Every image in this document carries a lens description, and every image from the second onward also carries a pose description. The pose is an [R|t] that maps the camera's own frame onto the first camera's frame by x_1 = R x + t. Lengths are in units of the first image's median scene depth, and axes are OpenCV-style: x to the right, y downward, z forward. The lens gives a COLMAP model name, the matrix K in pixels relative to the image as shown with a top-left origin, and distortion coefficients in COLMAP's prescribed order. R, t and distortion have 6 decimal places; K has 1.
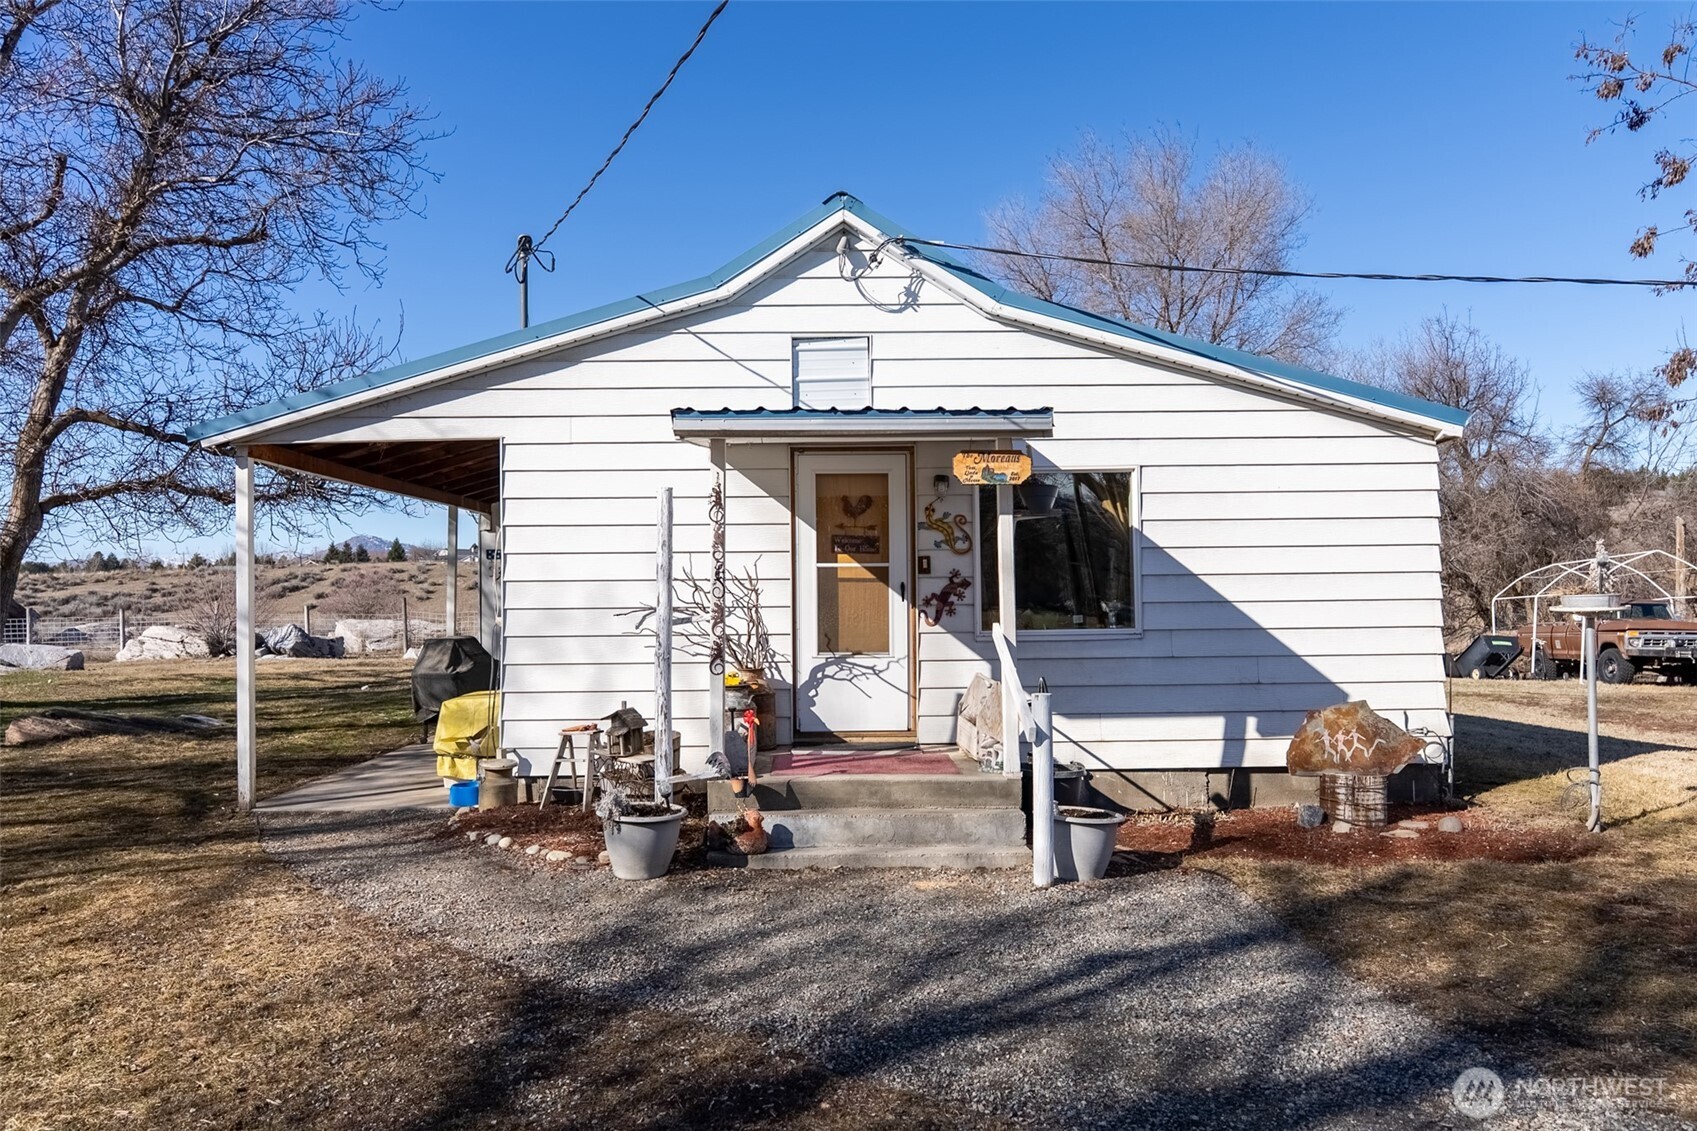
lens RADIAL K [[1151.8, 0, 849.0], [0, 1151.8, 568.5], [0, 0, 1]] dist [-0.003906, -0.005216]
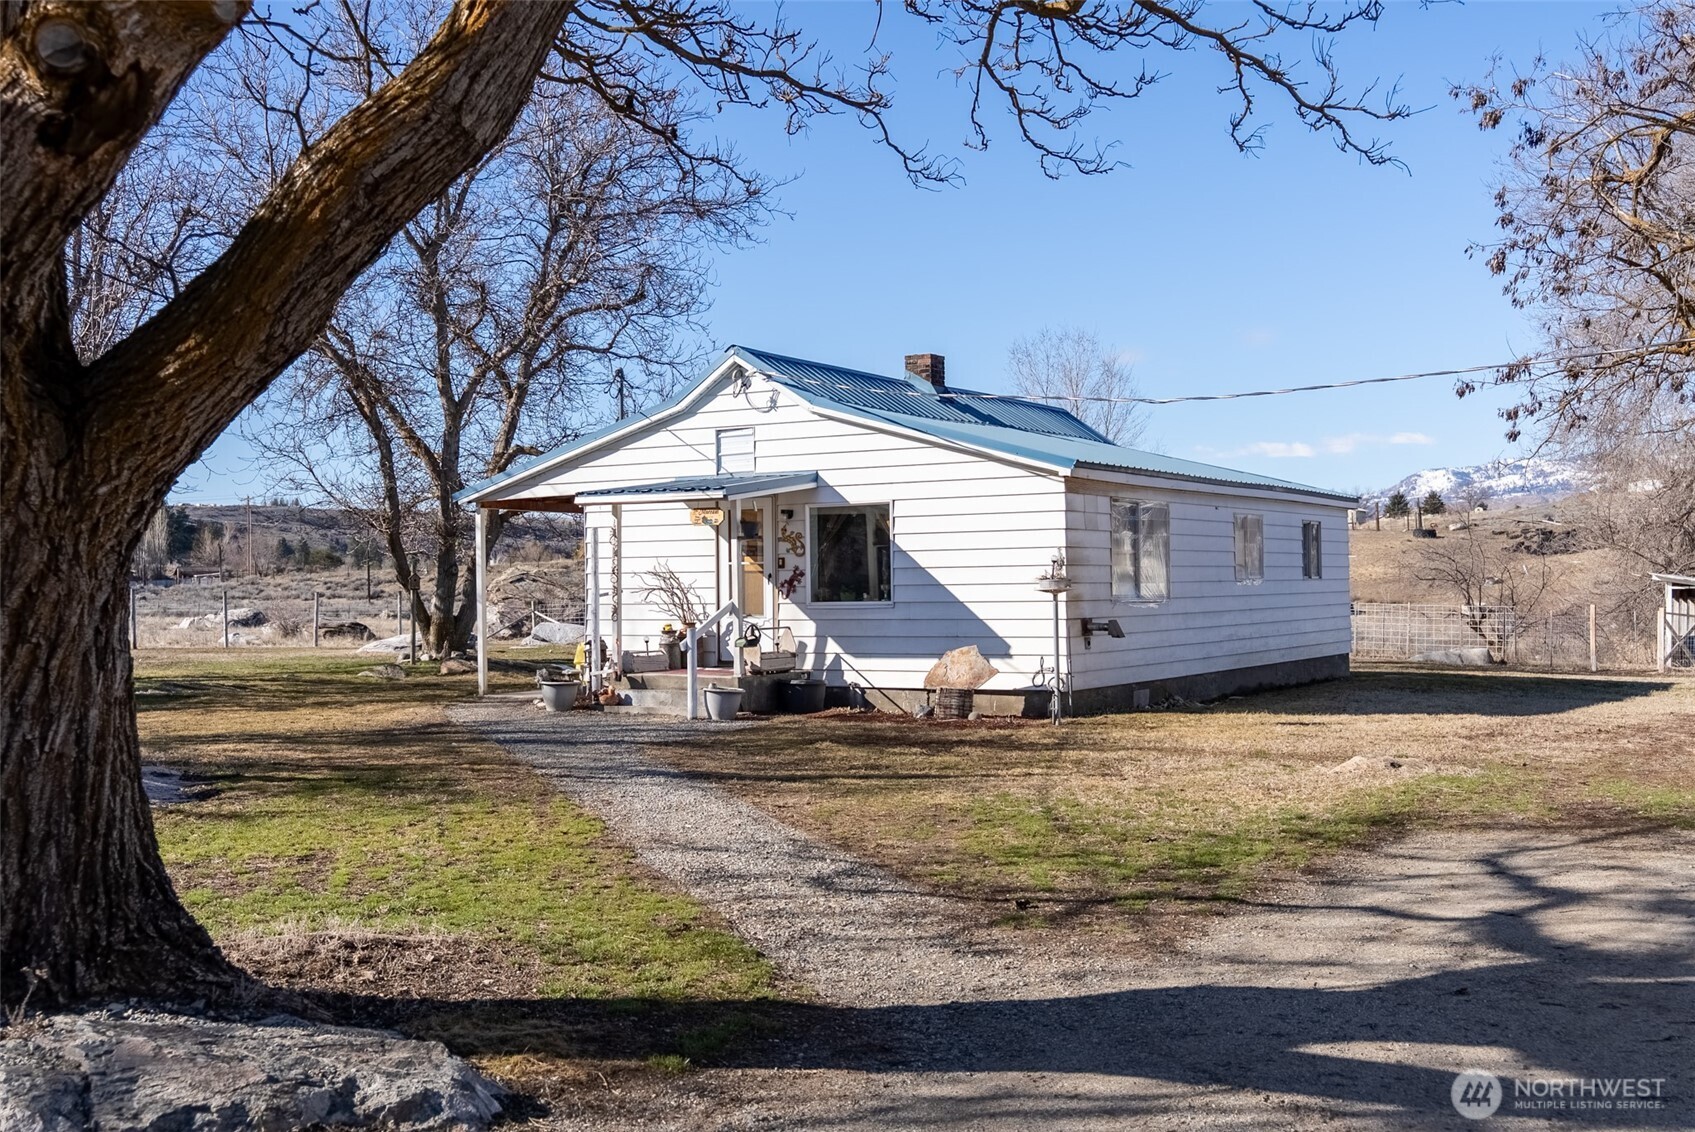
lens RADIAL K [[1772.6, 0, 844.0], [0, 1772.6, 564.7], [0, 0, 1]] dist [0.018337, 0.000000]
pose [[0.845614, -0.006250, -0.533758, 1.516660], [0.013509, 0.999862, 0.009694, -0.024164], [0.533623, -0.015408, 0.845582, -1.128762]]
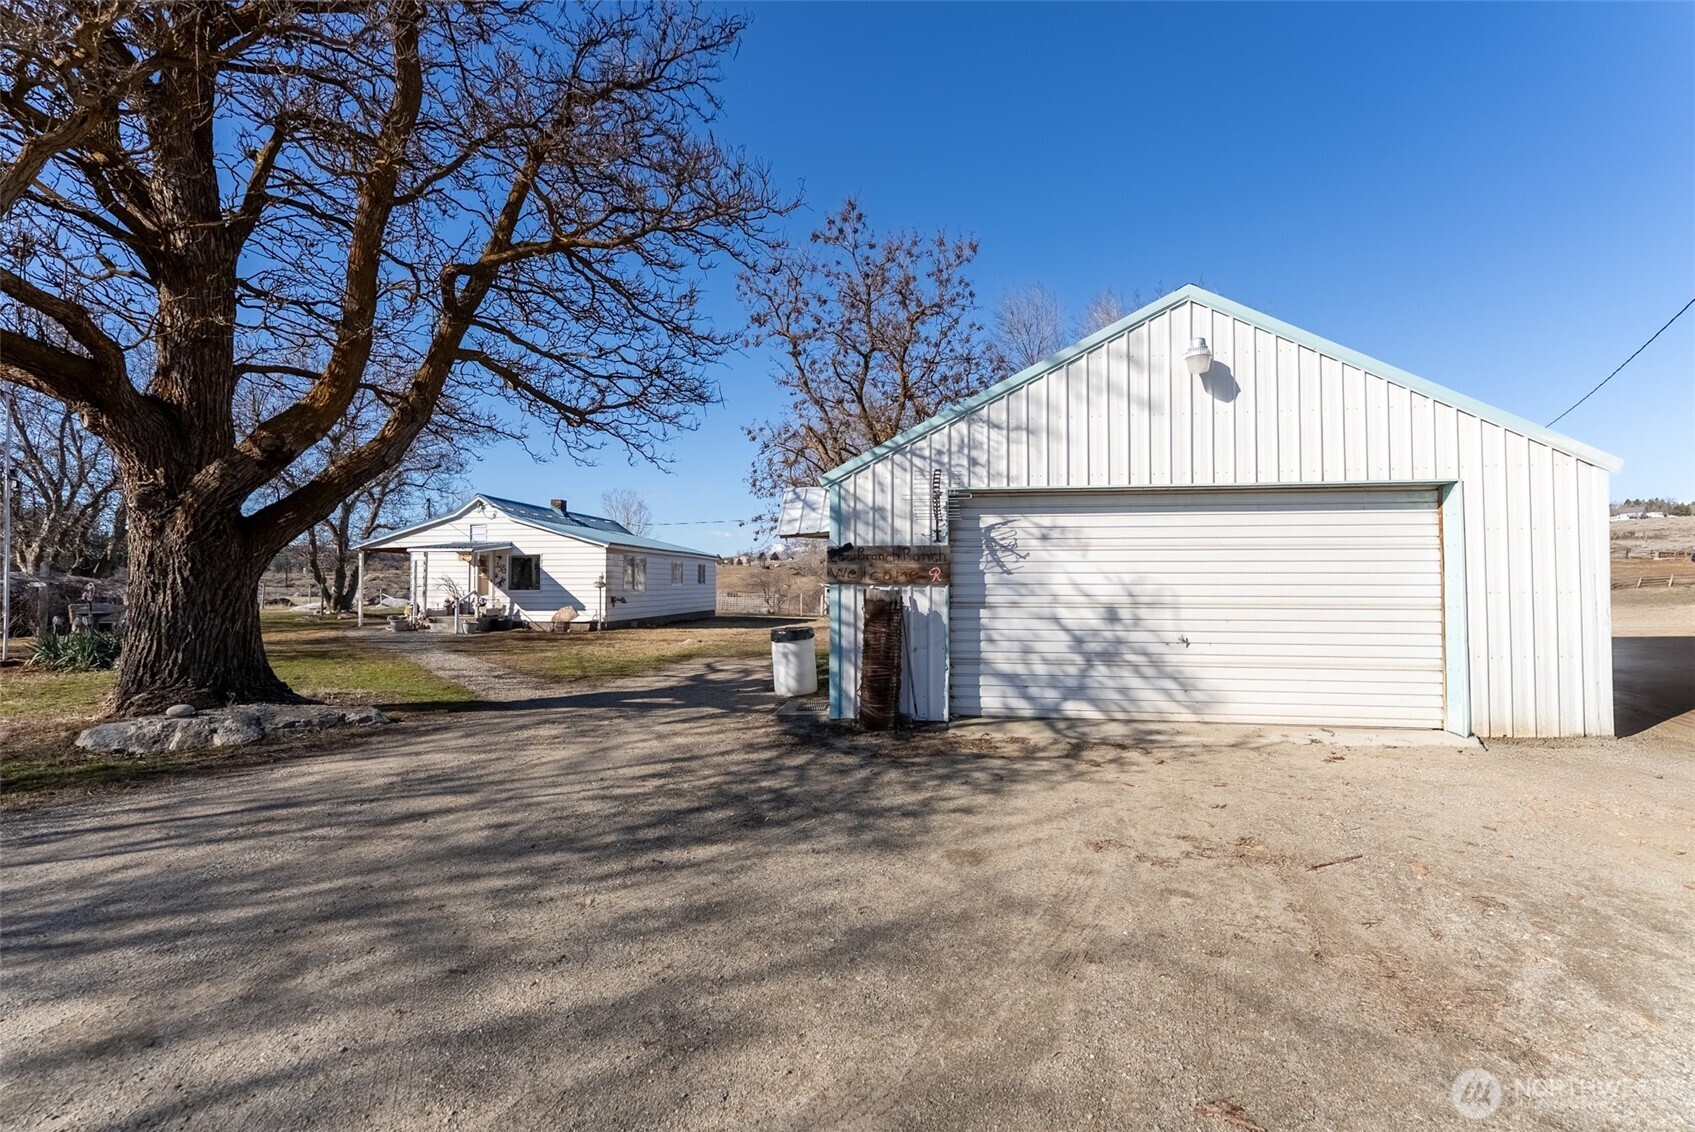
lens RADIAL K [[699.9, 0, 850.6], [0, 699.9, 566.4], [0, 0, 1]] dist [0.000342, 0.000544]
pose [[0.989860, 0.007935, -0.141824, 1.822556], [-0.008768, 0.999948, -0.005251, -0.036486], [0.141775, 0.006442, 0.989878, -1.510322]]
